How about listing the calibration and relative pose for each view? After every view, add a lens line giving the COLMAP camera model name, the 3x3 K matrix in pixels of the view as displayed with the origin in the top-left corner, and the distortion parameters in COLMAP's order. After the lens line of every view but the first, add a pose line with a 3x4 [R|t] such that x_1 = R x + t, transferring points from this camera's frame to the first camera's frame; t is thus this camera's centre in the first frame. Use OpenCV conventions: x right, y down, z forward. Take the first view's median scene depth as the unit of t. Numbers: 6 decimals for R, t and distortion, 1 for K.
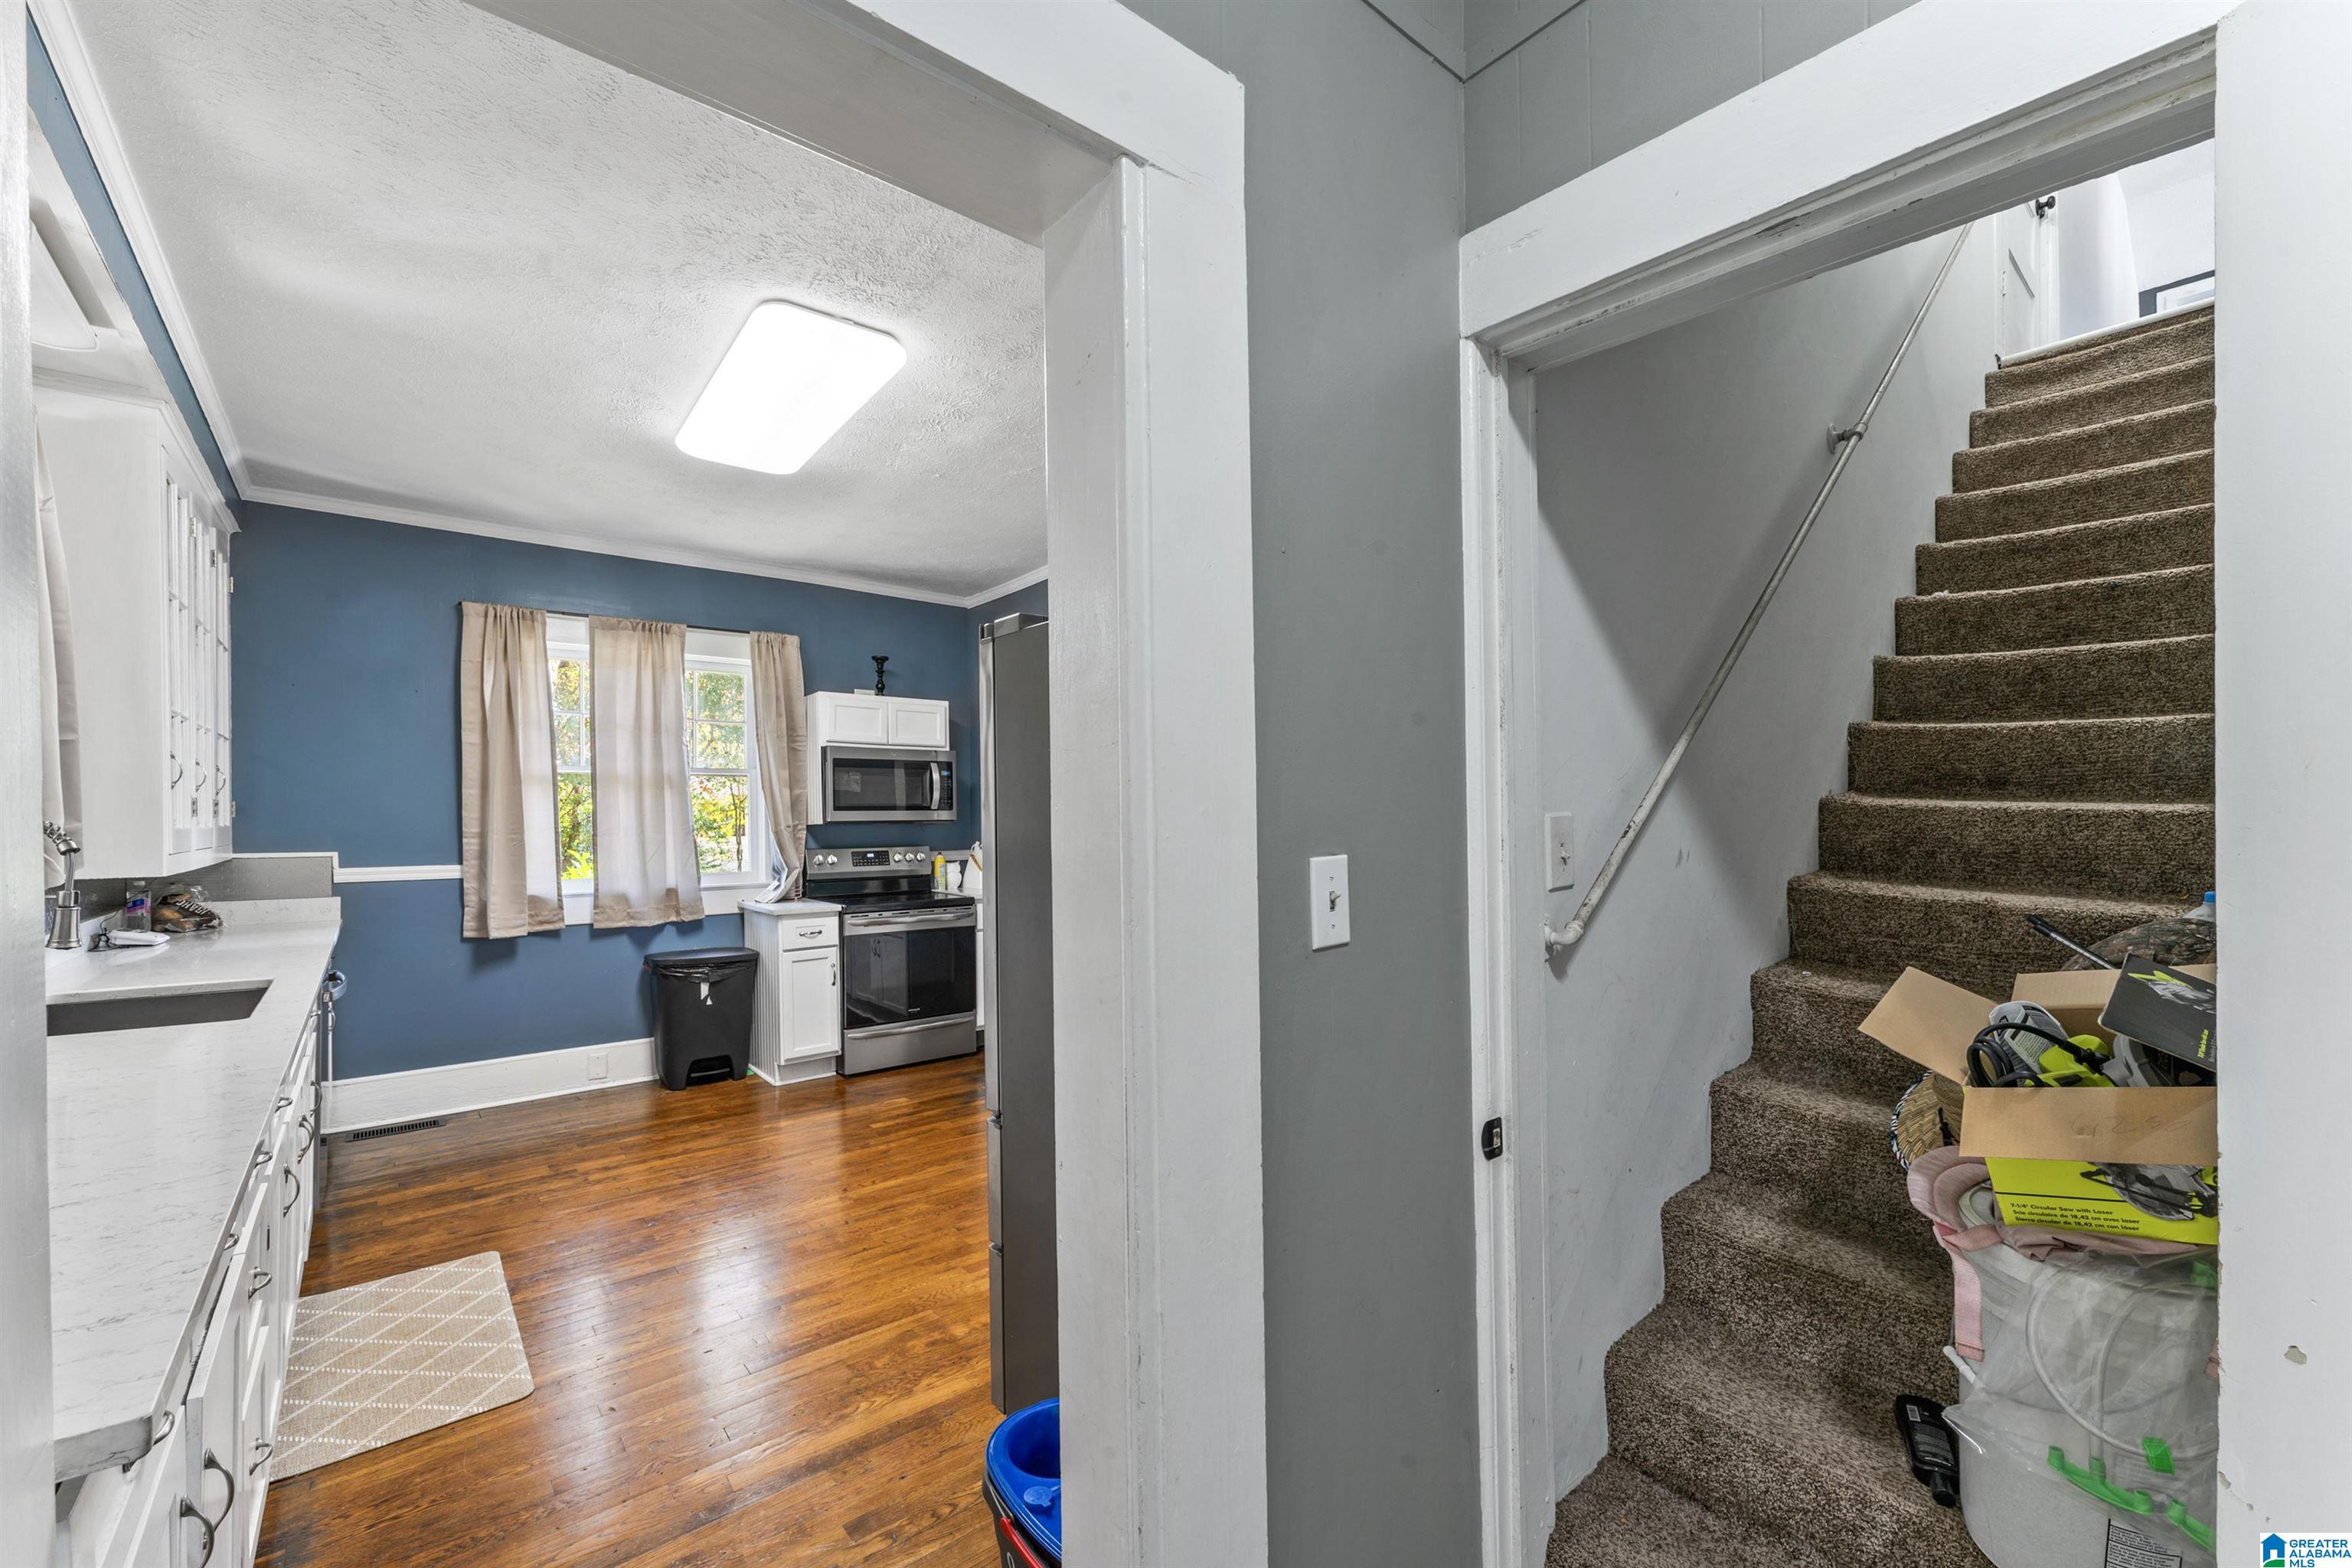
lens RADIAL K [[940.4, 0, 1175.3], [0, 940.4, 806.4], [0, 0, 1]] dist [-0.002738, -0.000574]
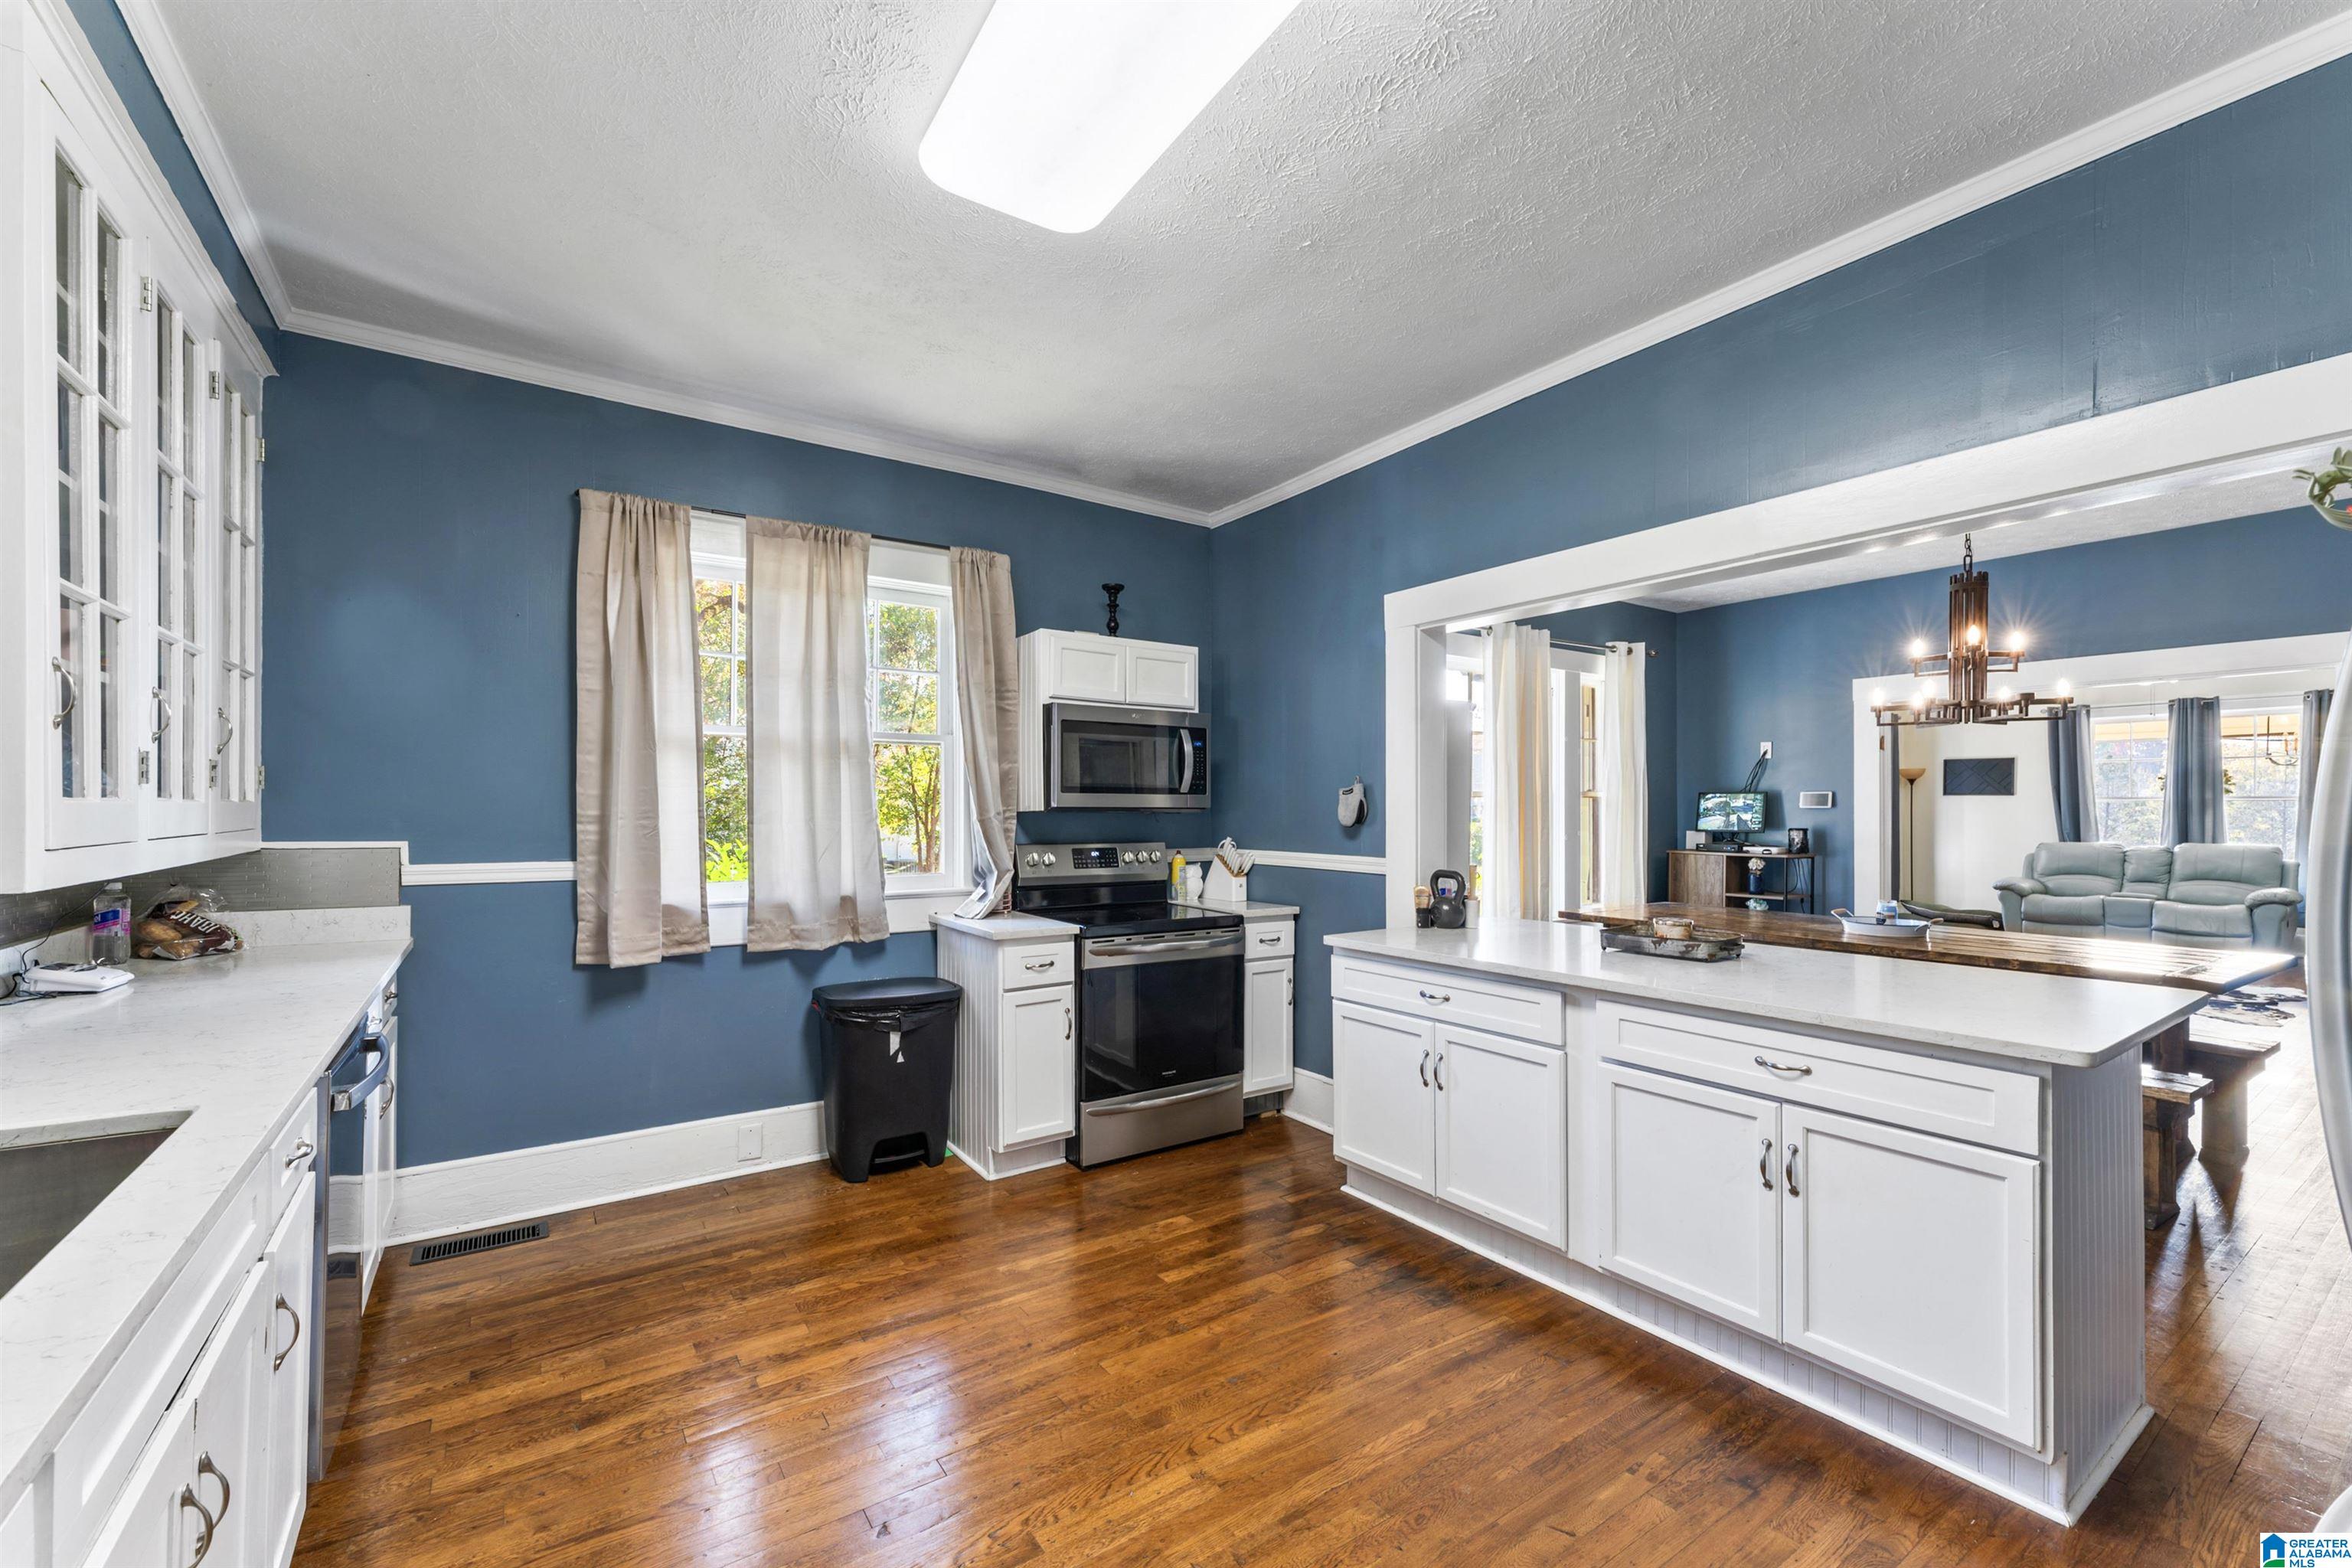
lens RADIAL K [[940.4, 0, 1170.8], [0, 940.4, 799.1], [0, 0, 1]] dist [-0.002738, -0.000574]
pose [[0.995435, 0.011755, -0.094717, -0.231042], [-0.011728, 0.999931, 0.000839, 0.008718], [0.094720, 0.000276, 0.995504, 0.316332]]
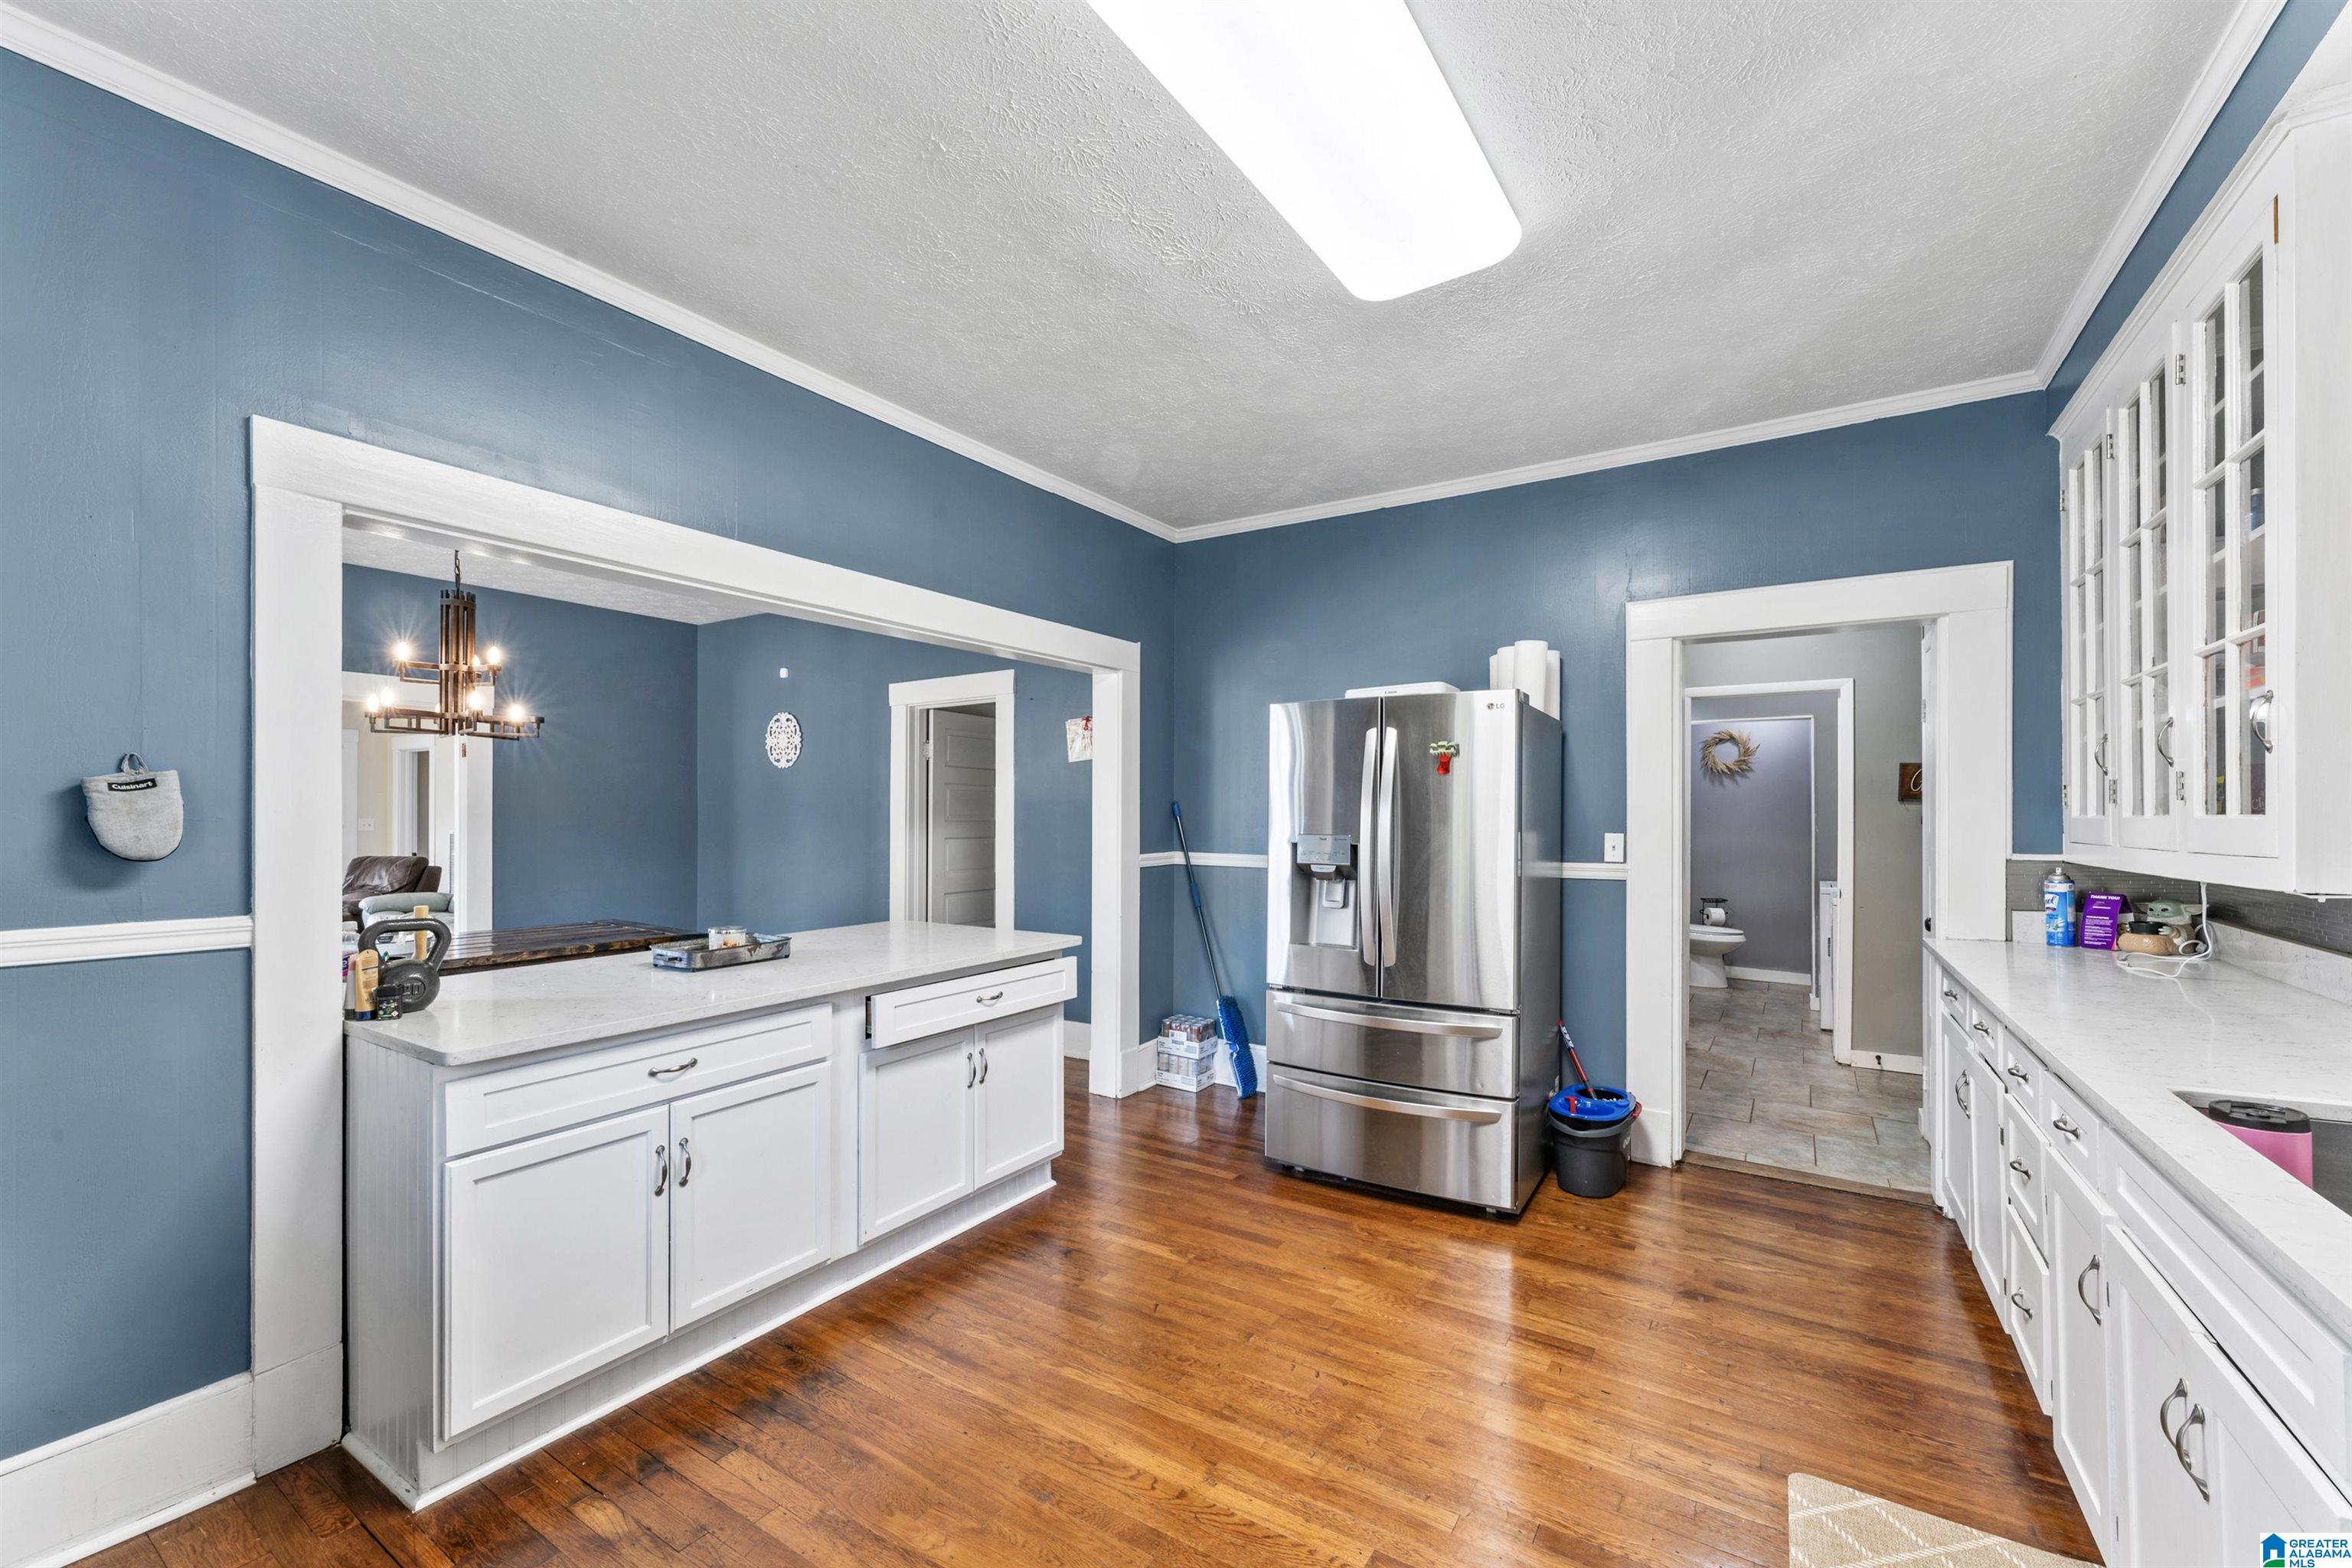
lens RADIAL K [[940.4, 0, 1176.4], [0, 940.4, 802.6], [0, 0, 1]] dist [-0.002738, -0.000574]
pose [[-0.292559, 0.023351, 0.955962, -0.974105], [-0.008001, 0.999607, -0.026865, 0.020366], [-0.956214, -0.015509, -0.292257, 1.281980]]
